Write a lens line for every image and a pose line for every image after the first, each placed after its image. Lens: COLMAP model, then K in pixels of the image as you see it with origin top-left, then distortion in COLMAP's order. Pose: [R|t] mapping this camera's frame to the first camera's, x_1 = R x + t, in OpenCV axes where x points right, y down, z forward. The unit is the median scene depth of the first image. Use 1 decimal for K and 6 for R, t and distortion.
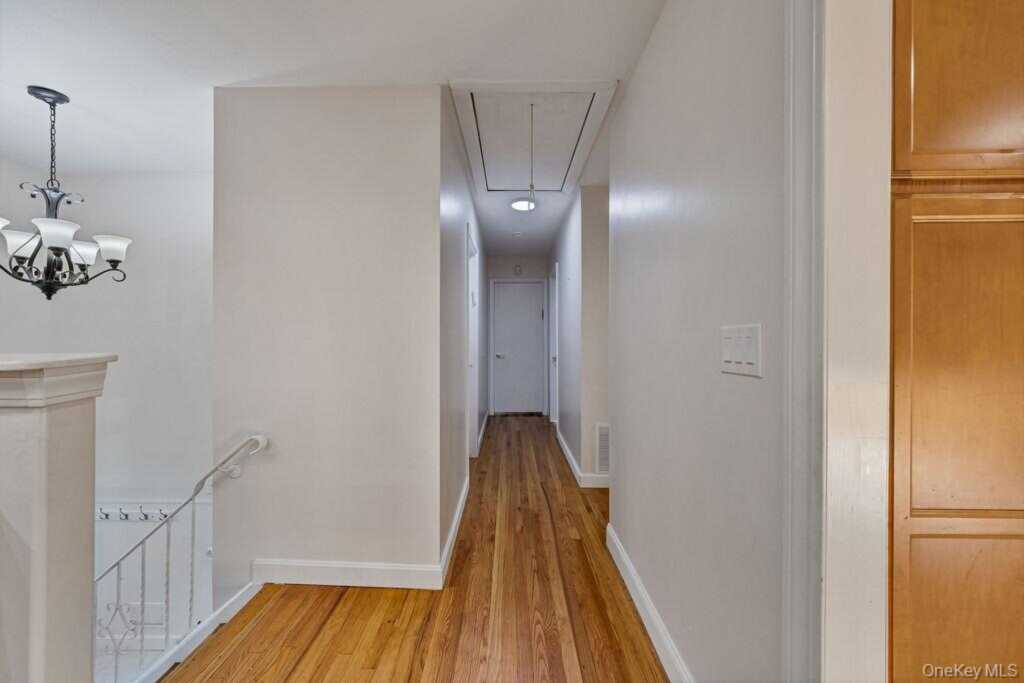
lens RADIAL K [[378.8, 0, 512.0], [0, 378.8, 341.5], [0, 0, 1]] dist [0.000291, 0.000089]
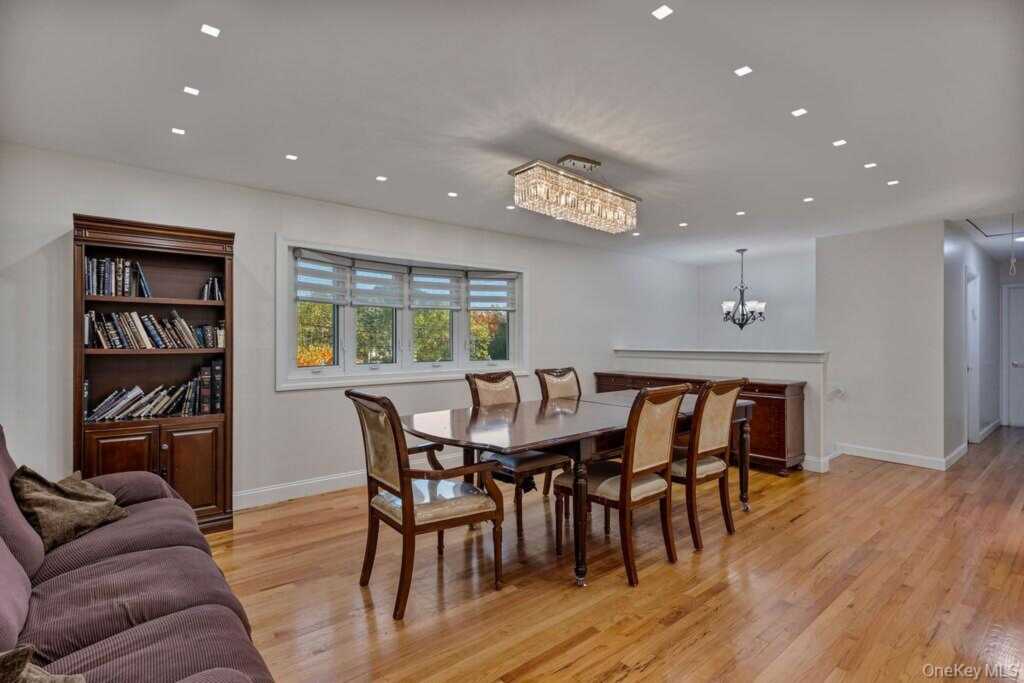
lens RADIAL K [[478.1, 0, 512.0], [0, 478.1, 341.5], [0, 0, 1]] dist [0.000468, 0.000106]
pose [[0.627840, -0.000798, -0.778342, 0.164889], [-0.009827, 0.999912, -0.008951, 0.004919], [0.778280, 0.013268, 0.627777, -1.144739]]
